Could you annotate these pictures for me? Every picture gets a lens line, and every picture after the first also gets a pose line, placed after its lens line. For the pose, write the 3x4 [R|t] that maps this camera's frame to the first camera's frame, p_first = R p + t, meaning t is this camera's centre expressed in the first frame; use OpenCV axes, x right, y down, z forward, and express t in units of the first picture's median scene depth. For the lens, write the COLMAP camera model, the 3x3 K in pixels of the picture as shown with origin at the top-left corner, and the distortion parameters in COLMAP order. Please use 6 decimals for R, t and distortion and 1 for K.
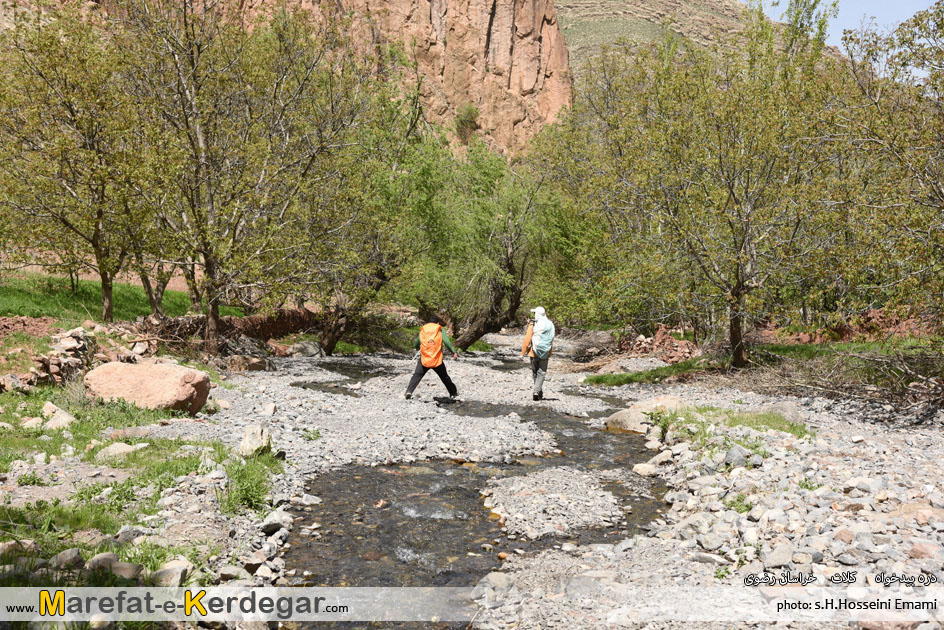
lens RADIAL K [[1294.4, 0, 468.9], [0, 1294.4, 313.7], [0, 0, 1]] dist [0.220741, 0.000000]
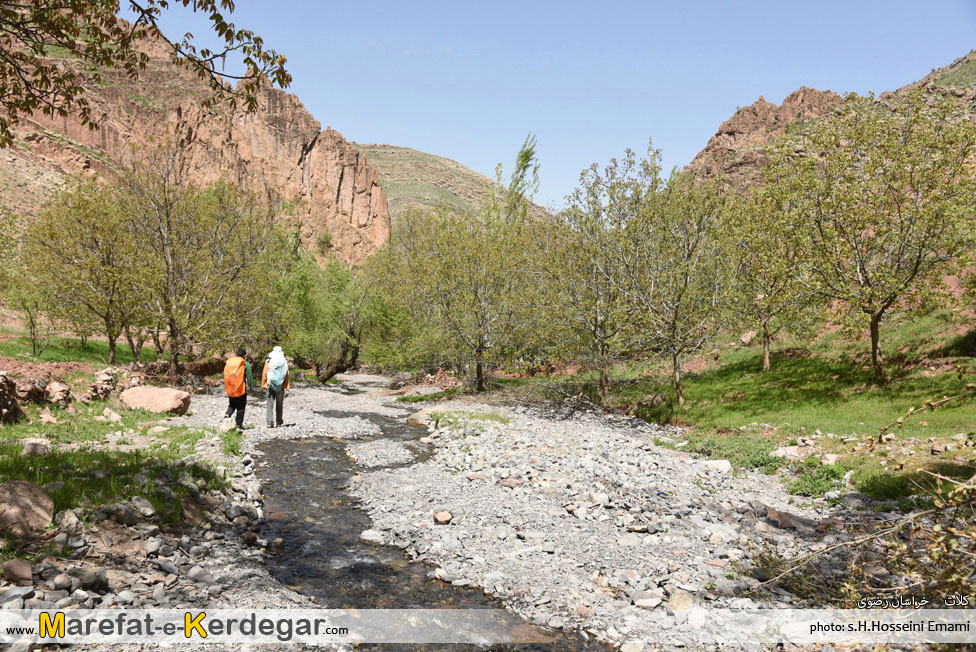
lens RADIAL K [[863.0, 0, 485.7], [0, 863.0, 320.6], [0, 0, 1]] dist [0.004544, 0.009625]
pose [[0.981655, 0.012835, 0.190236, -0.015655], [-0.003760, 0.998841, -0.047987, 0.000223], [-0.190631, 0.046391, 0.980565, -0.176296]]
